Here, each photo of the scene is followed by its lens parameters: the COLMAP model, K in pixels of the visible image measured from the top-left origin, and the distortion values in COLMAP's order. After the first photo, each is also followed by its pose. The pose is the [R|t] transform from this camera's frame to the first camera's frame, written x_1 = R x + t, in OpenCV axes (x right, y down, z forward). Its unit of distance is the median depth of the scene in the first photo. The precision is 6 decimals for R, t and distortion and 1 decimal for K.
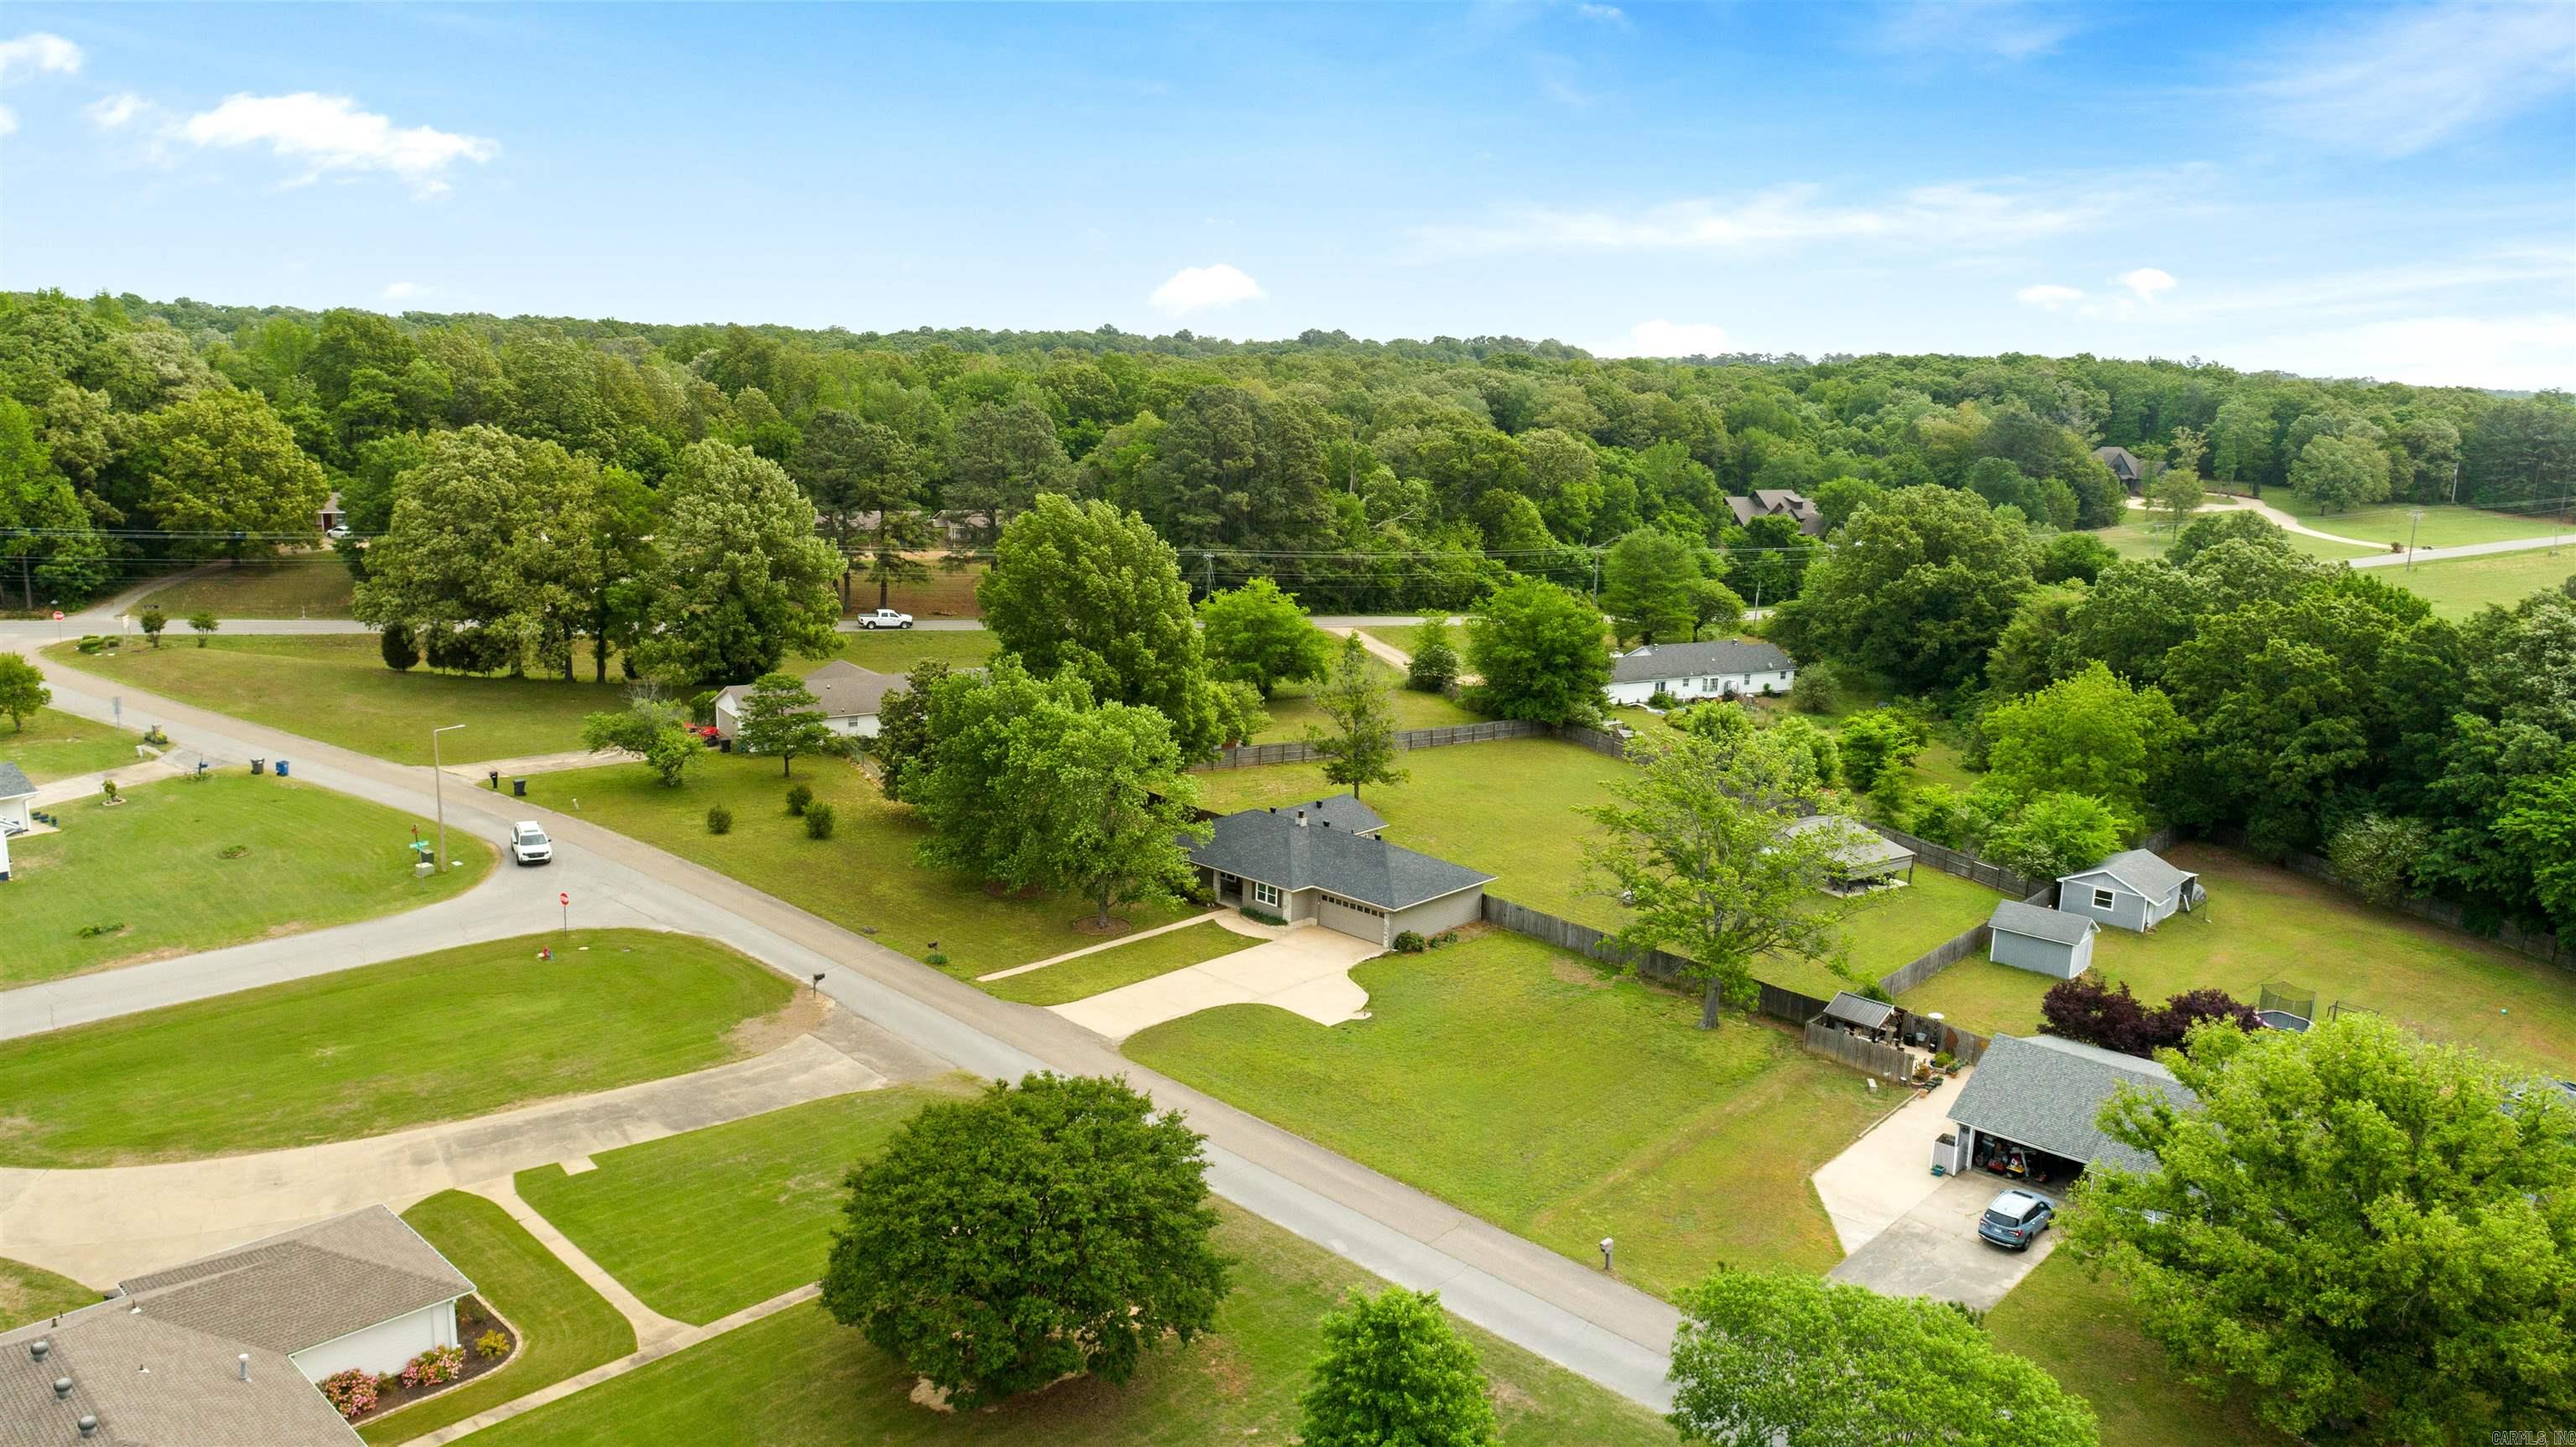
lens RADIAL K [[1754.9, 0, 1288.0], [0, 1754.9, 723.5], [0, 0, 1]] dist [-0.011117, -0.000035]
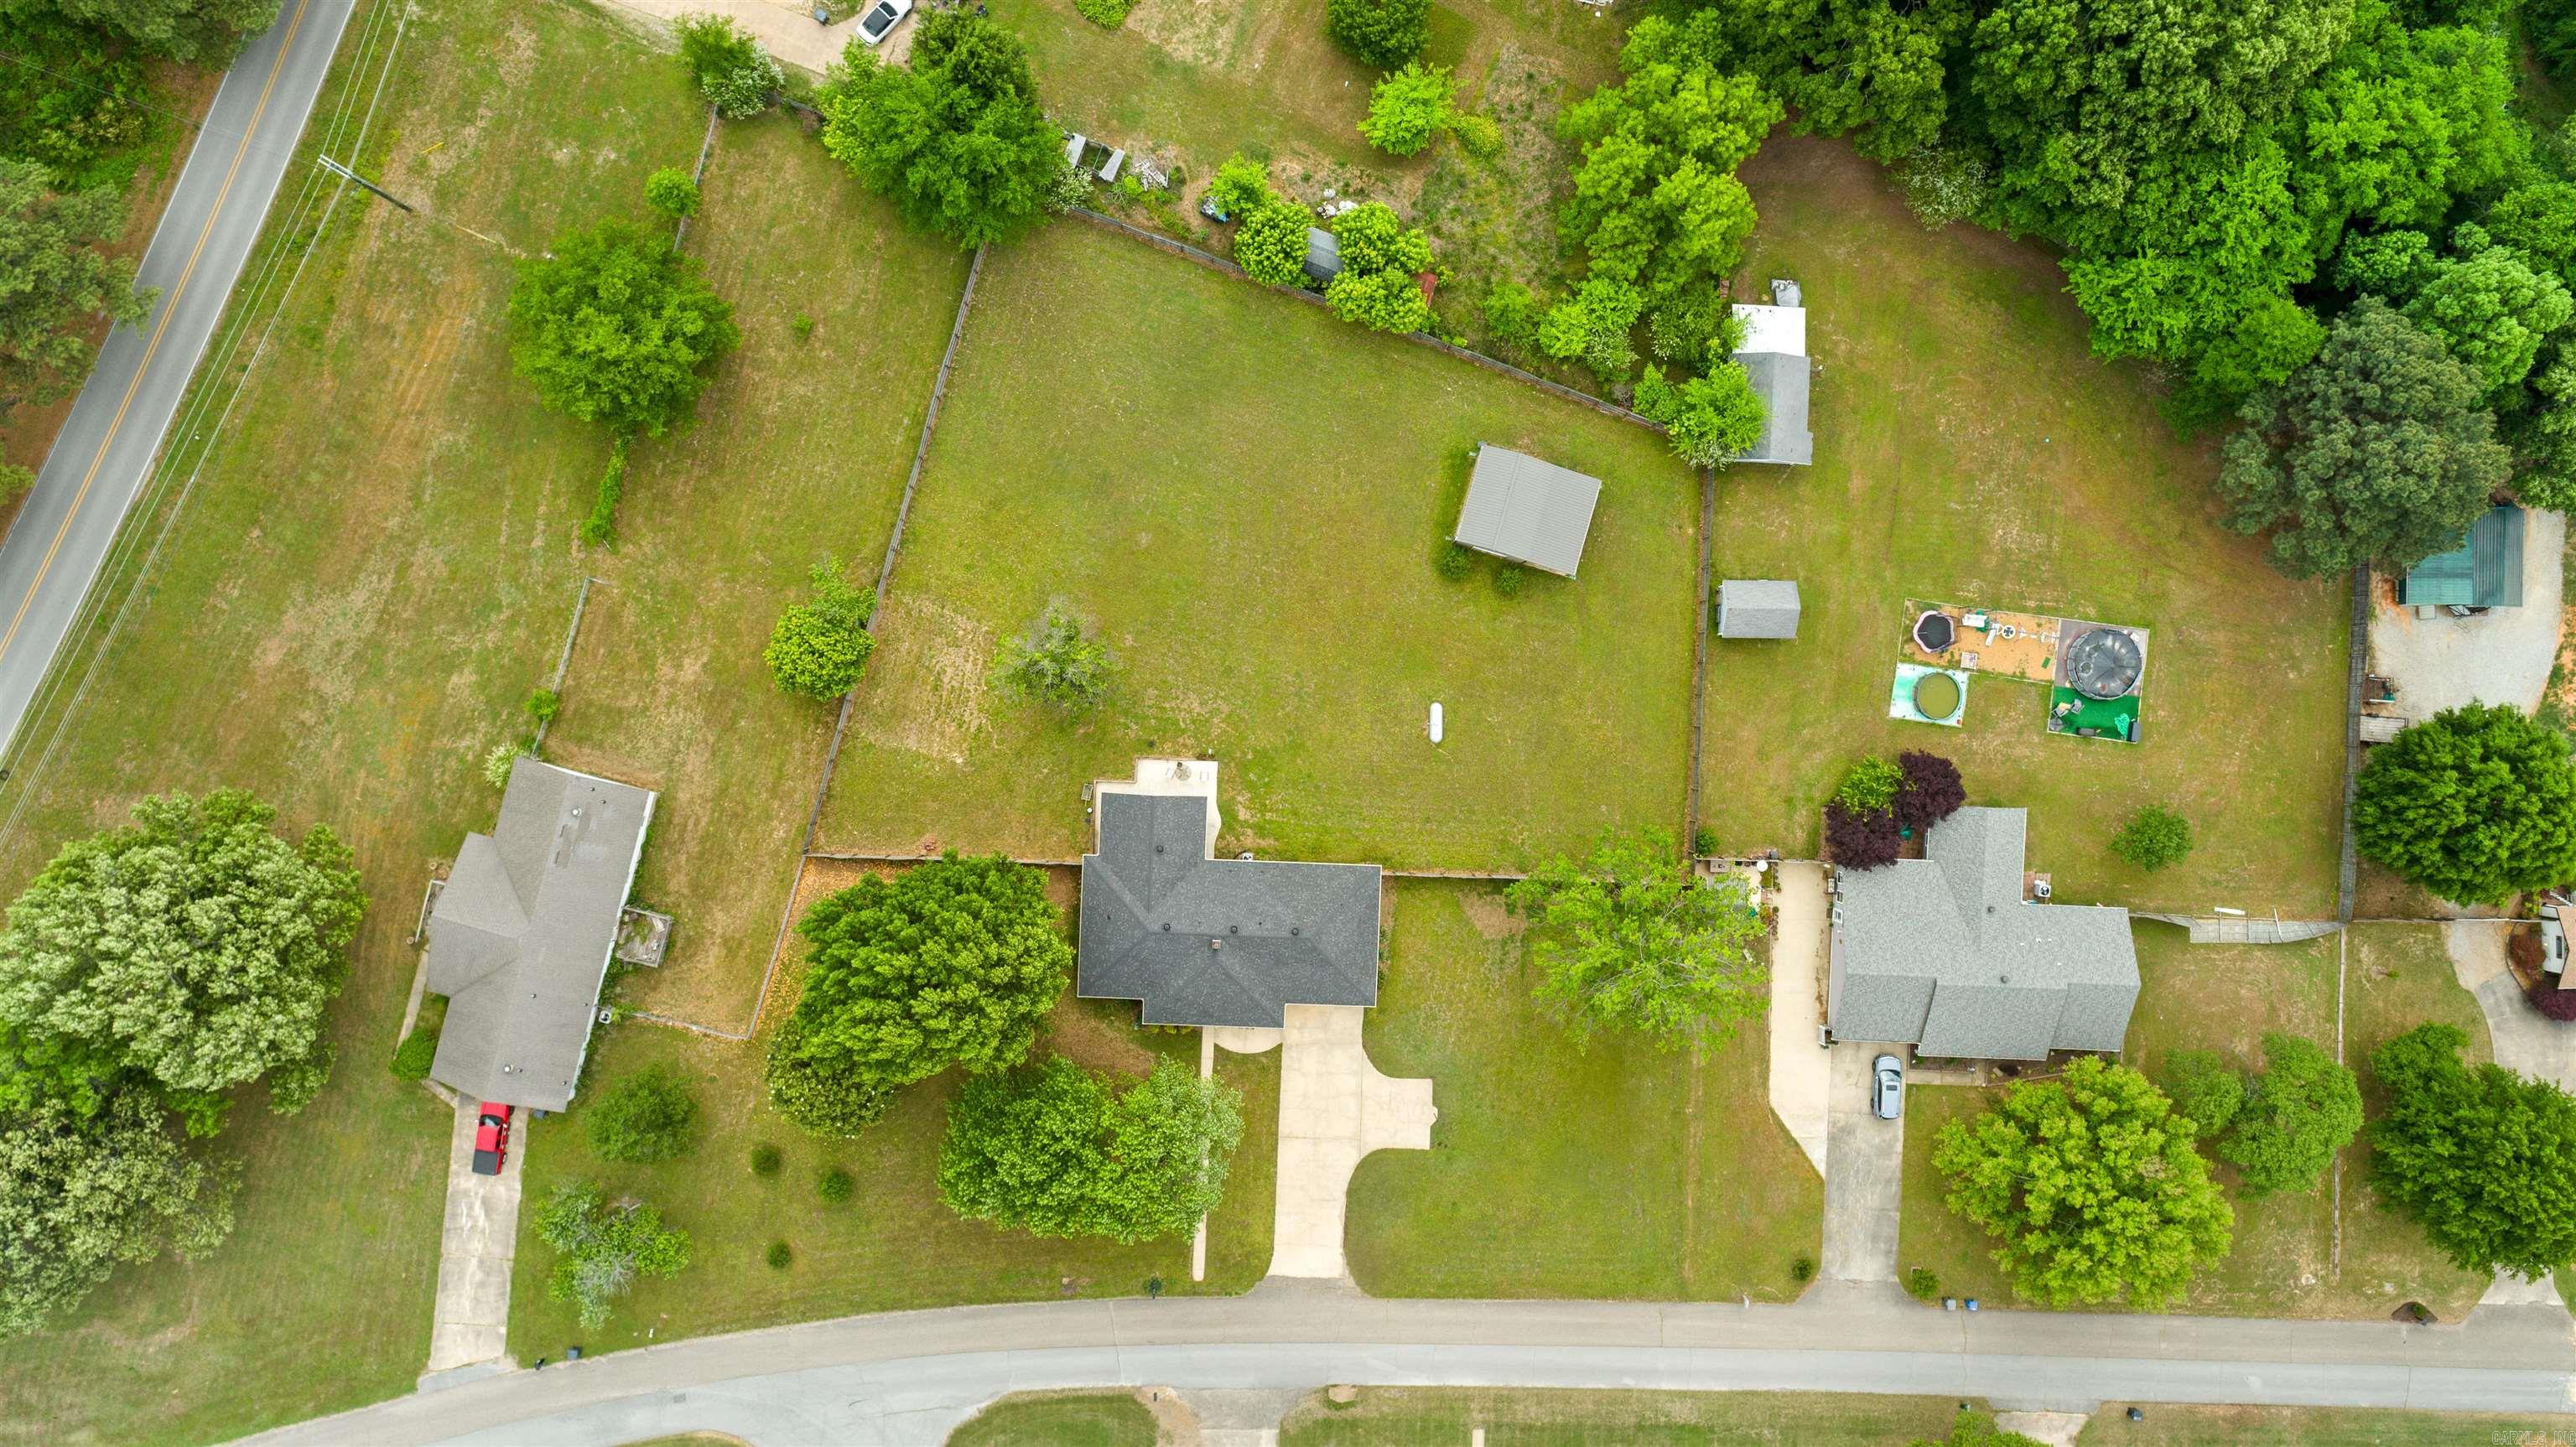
lens RADIAL K [[1754.9, 0, 1288.0], [0, 1754.9, 723.5], [0, 0, 1]] dist [-0.011117, -0.000035]
pose [[0.758126, -0.651628, -0.025022, 0.172462], [0.132793, 0.116702, 0.984249, -1.121058], [-0.638444, -0.749508, 0.175006, 0.958741]]
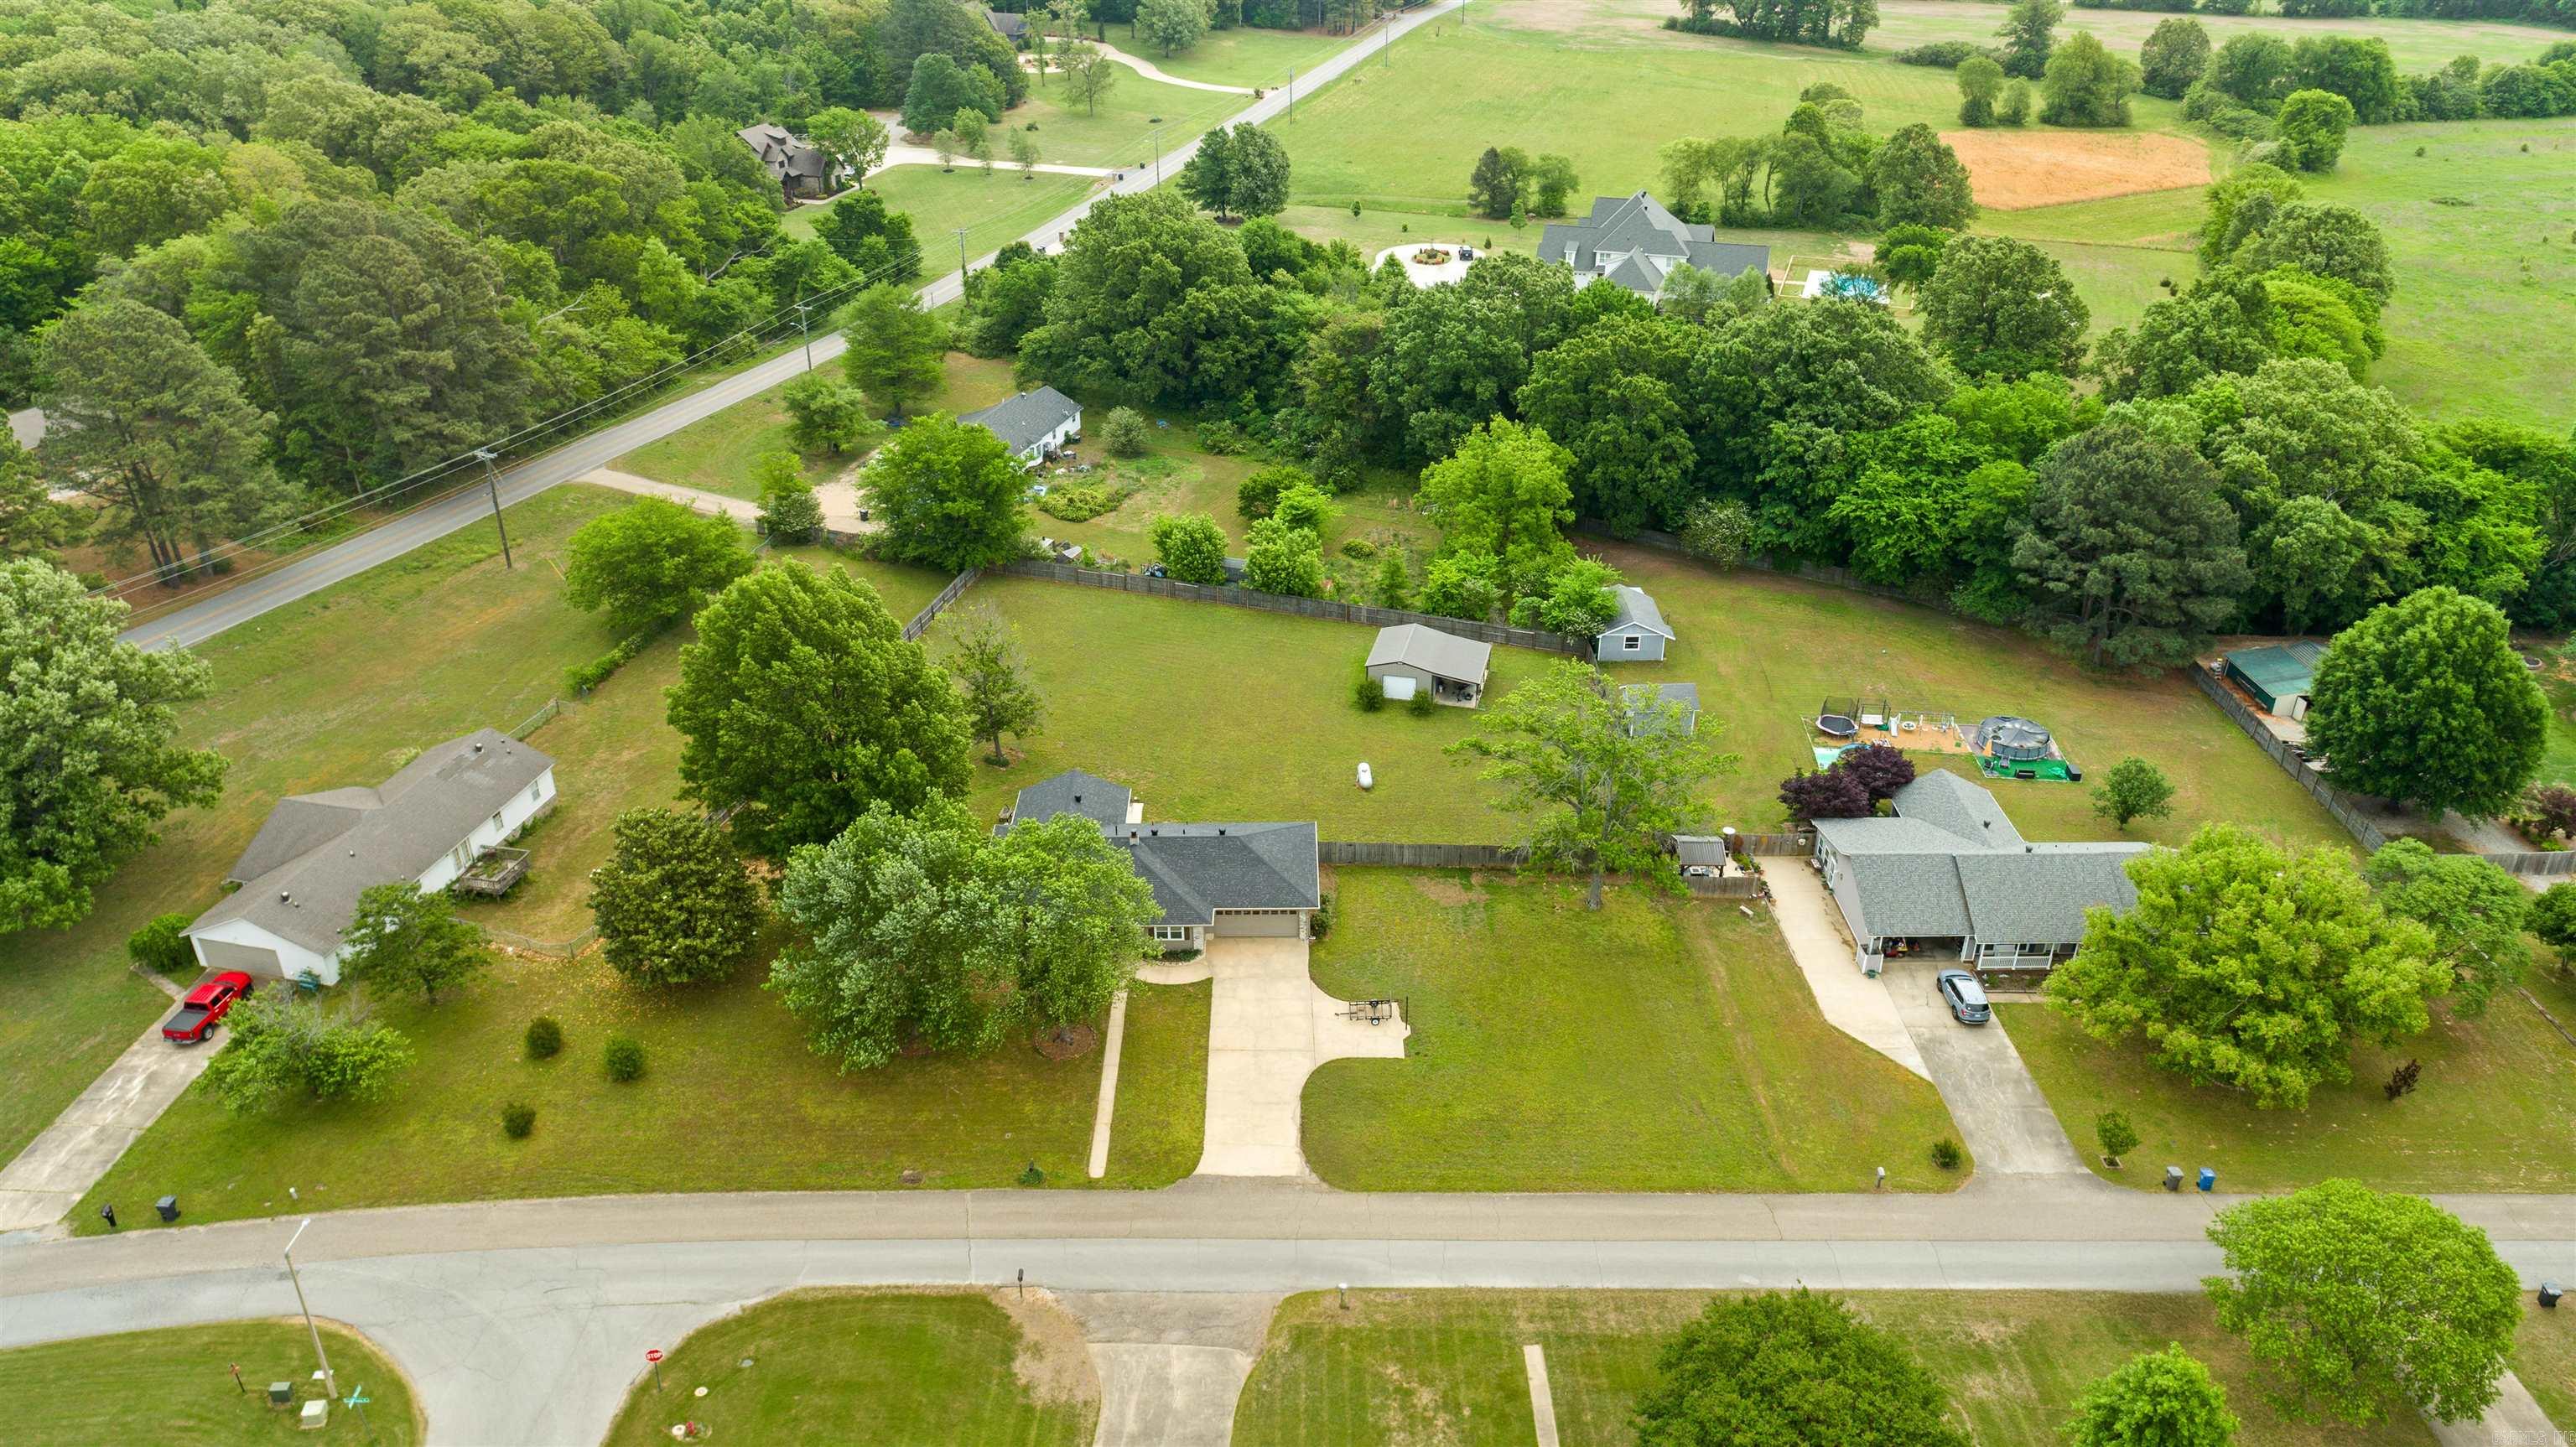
lens RADIAL K [[1754.9, 0, 1288.0], [0, 1754.9, 723.5], [0, 0, 1]] dist [-0.011117, -0.000035]
pose [[0.726396, -0.354776, 0.588628, -0.526773], [0.165477, 0.921551, 0.351228, -0.363837], [-0.667058, -0.157726, 0.728118, 0.258132]]
